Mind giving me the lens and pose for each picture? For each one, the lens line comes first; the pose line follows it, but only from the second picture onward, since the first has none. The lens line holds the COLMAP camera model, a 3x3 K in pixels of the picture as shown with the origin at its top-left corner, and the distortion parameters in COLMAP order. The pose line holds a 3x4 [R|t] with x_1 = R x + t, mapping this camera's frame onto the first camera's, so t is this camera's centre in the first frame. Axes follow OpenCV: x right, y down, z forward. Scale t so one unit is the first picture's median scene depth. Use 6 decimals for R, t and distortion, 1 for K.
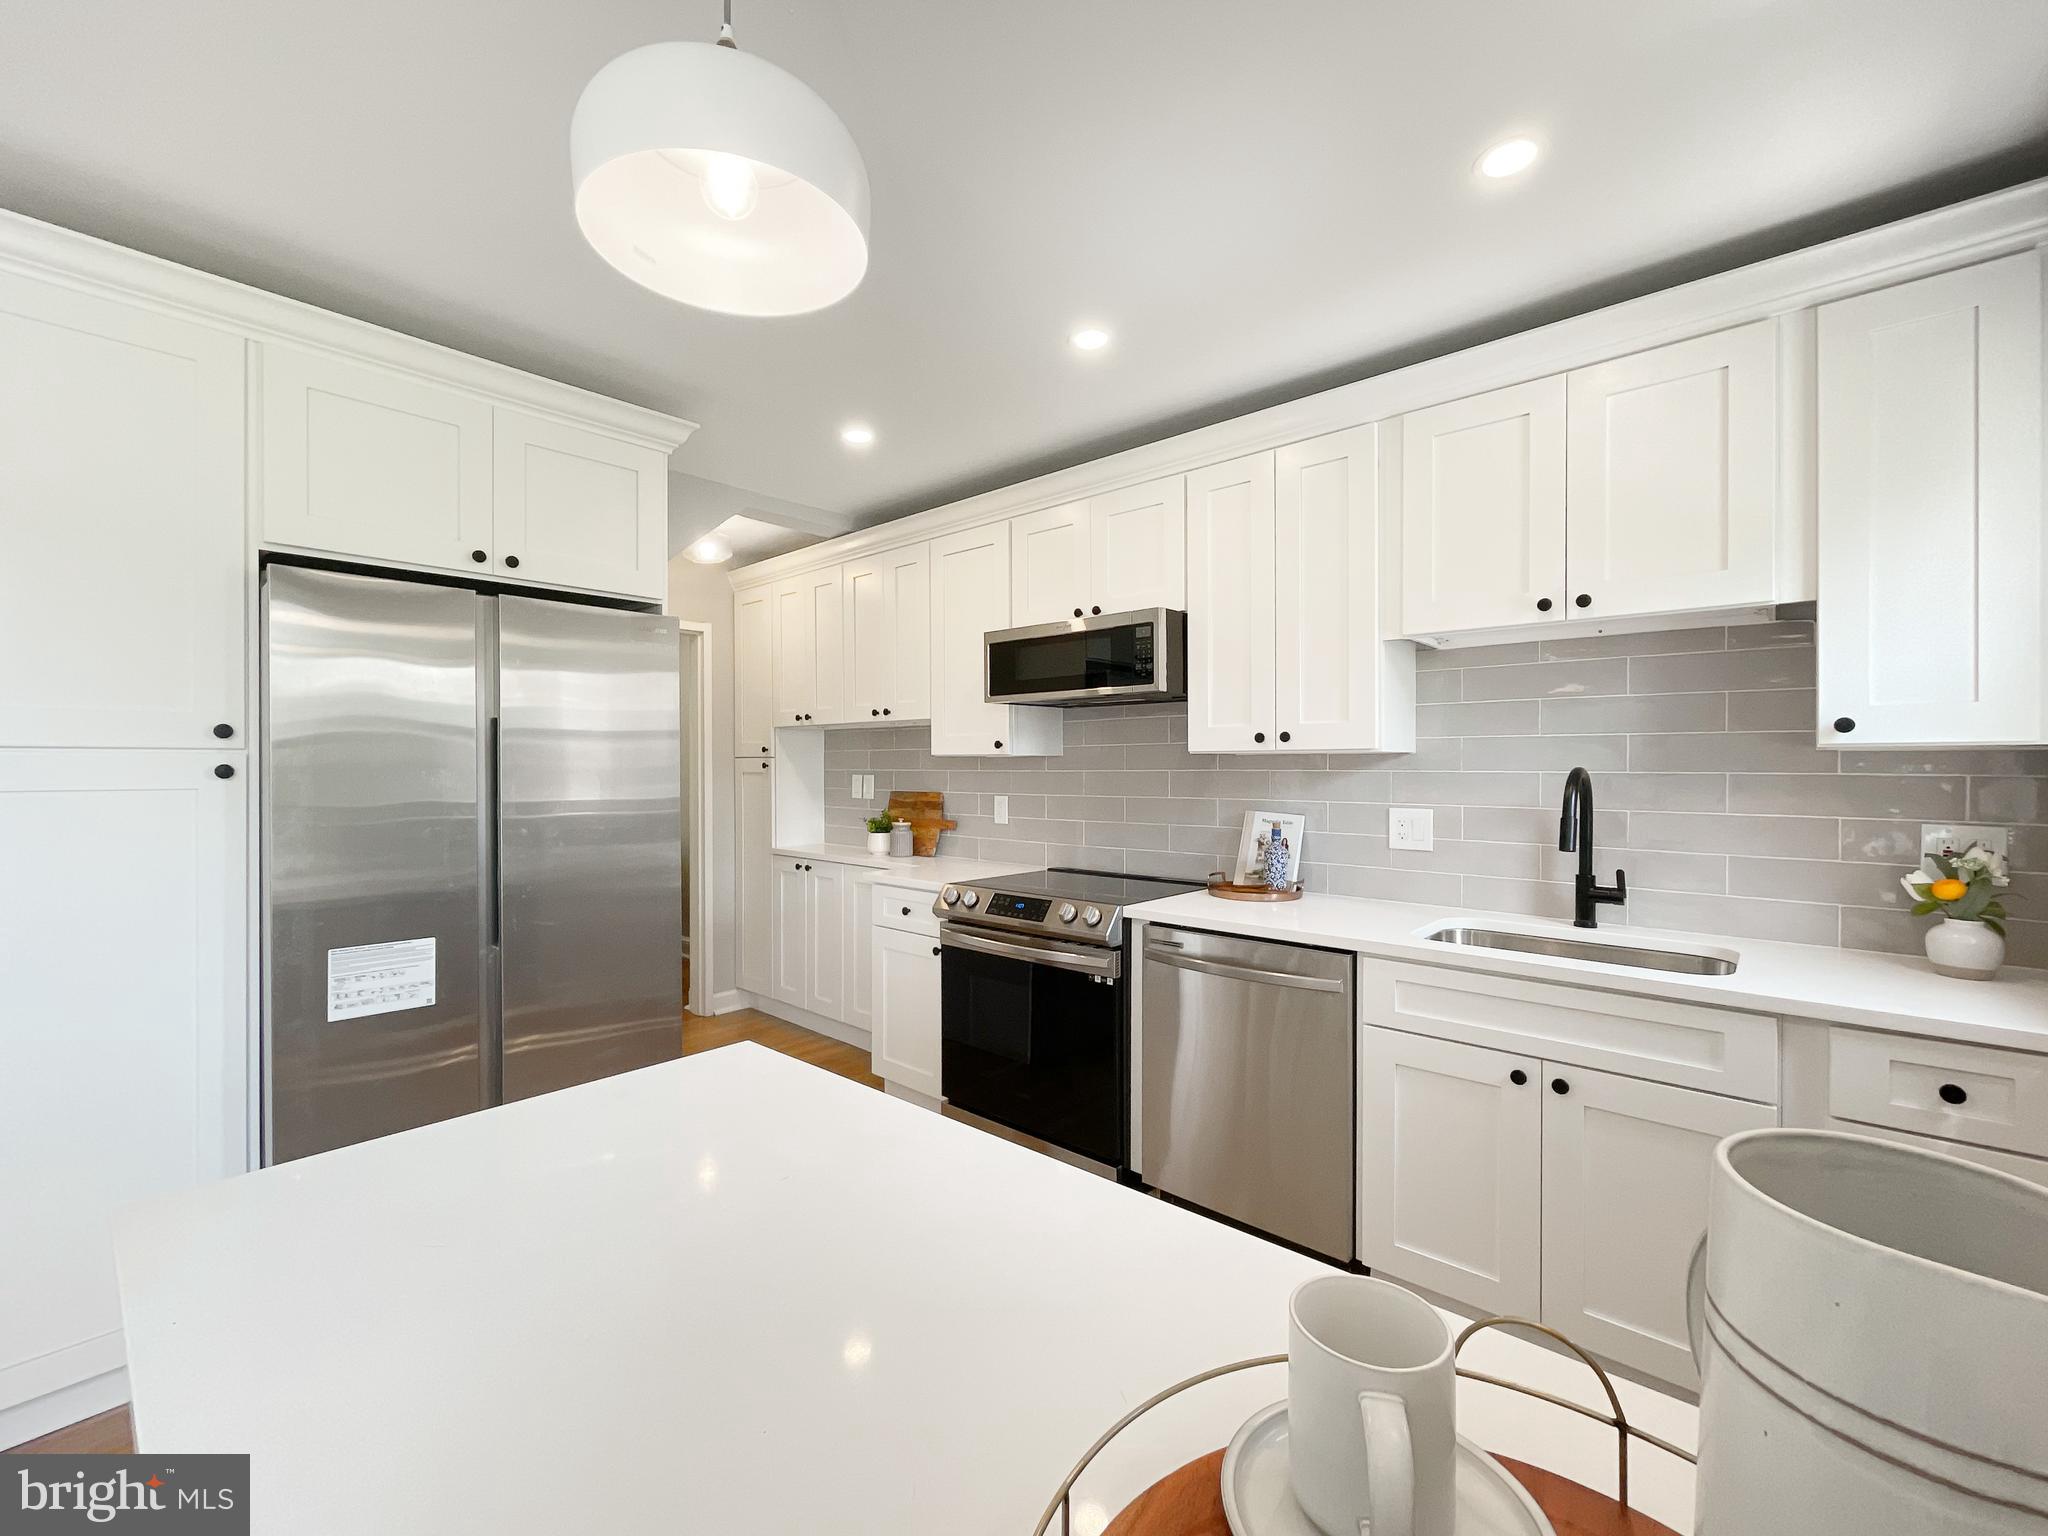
lens RADIAL K [[850.6, 0, 1020.8], [0, 850.6, 769.2], [0, 0, 1]] dist [-0.002888, -0.000348]
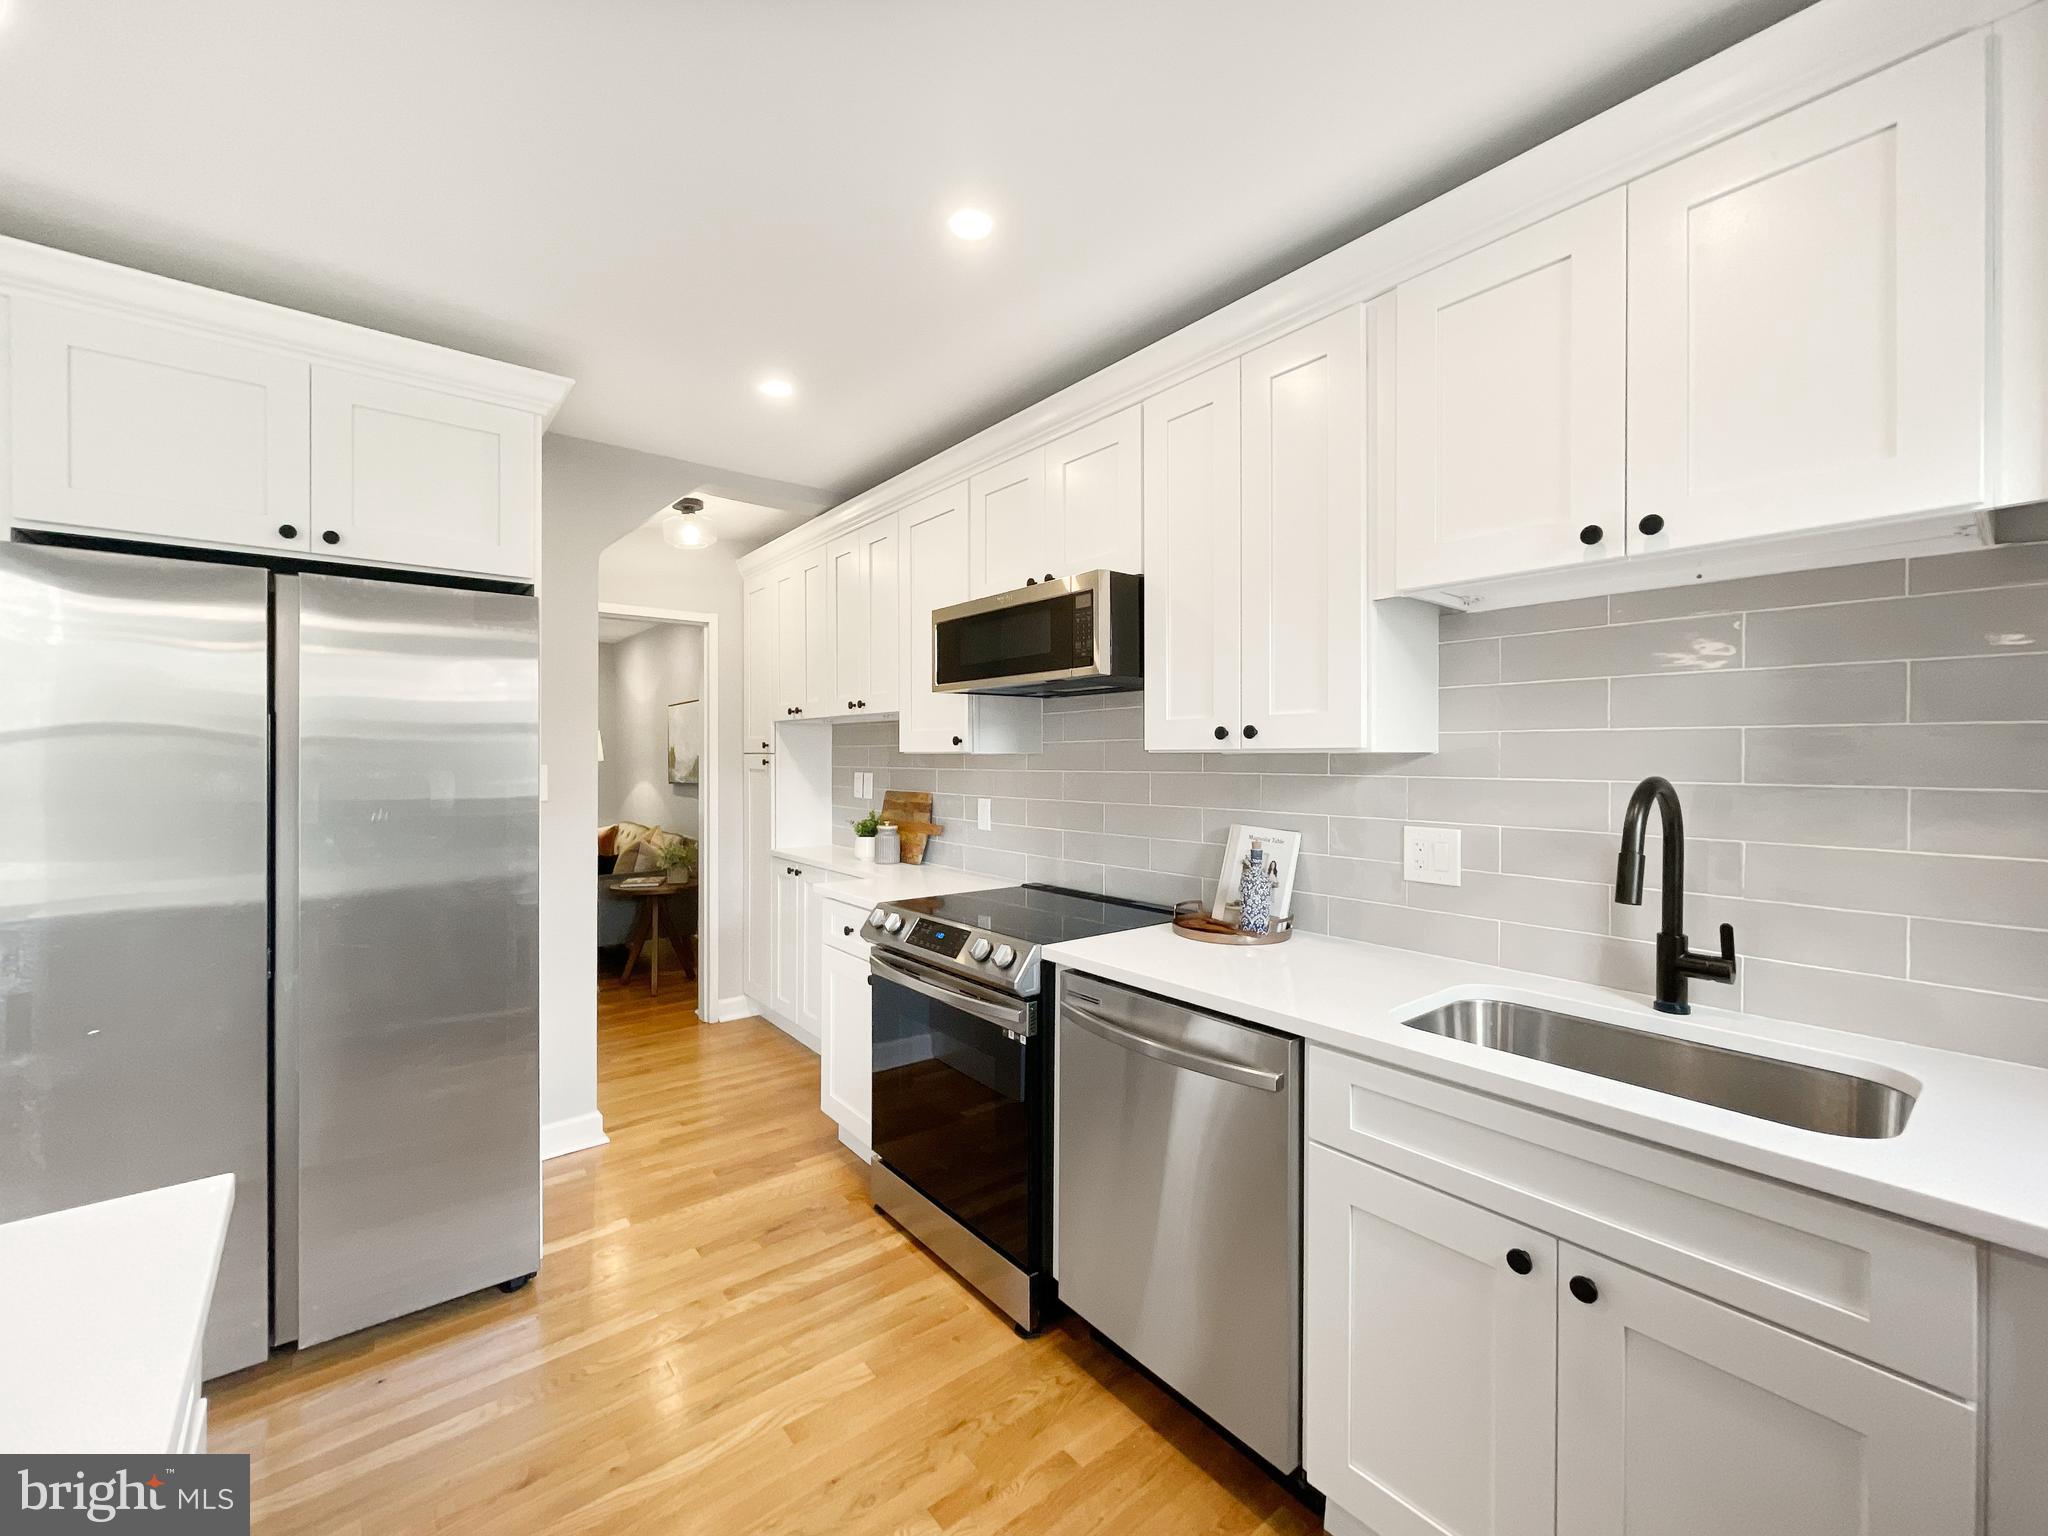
lens RADIAL K [[832.2, 0, 1021.2], [0, 832.2, 758.2], [0, 0, 1]] dist [-0.002412, -0.000594]
pose [[0.987006, 0.002938, -0.160657, 0.215426], [-0.003606, 0.999986, -0.003869, -0.010158], [0.160643, 0.004398, 0.987003, 0.217934]]
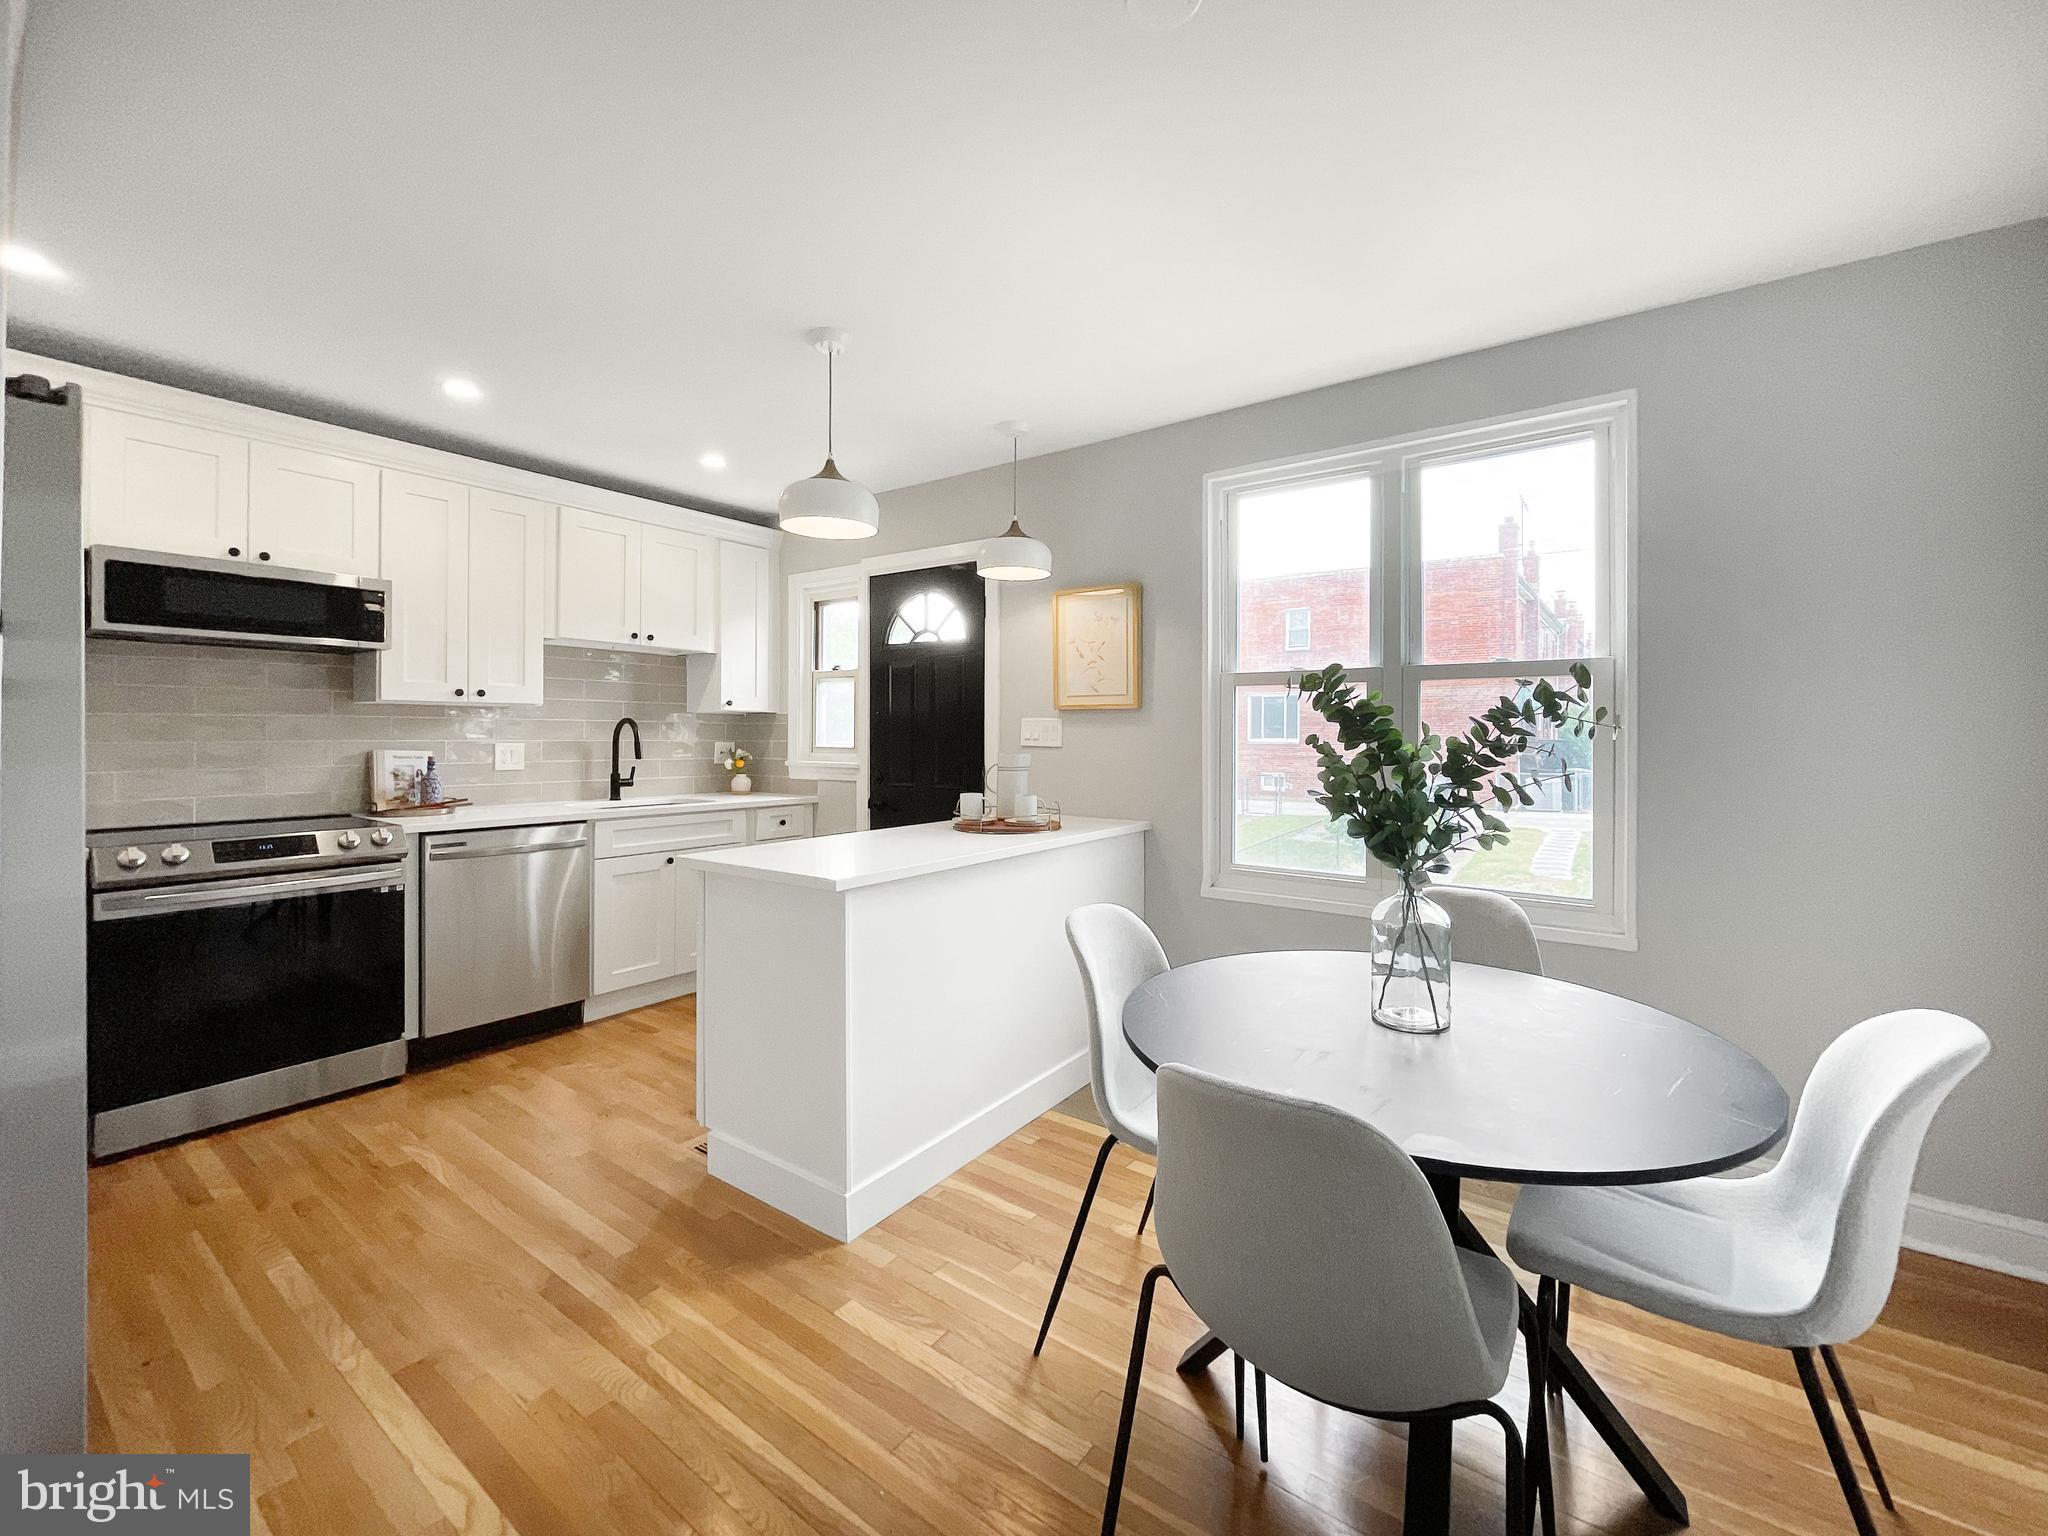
lens RADIAL K [[842.5, 0, 1030.2], [0, 842.5, 738.2], [0, 0, 1]] dist [0.000001, 0.000115]
pose [[-0.100176, -0.006499, 0.994948, -1.122867], [-0.001373, 0.999979, 0.006394, 0.025576], [-0.994969, -0.000726, -0.100183, 0.210634]]
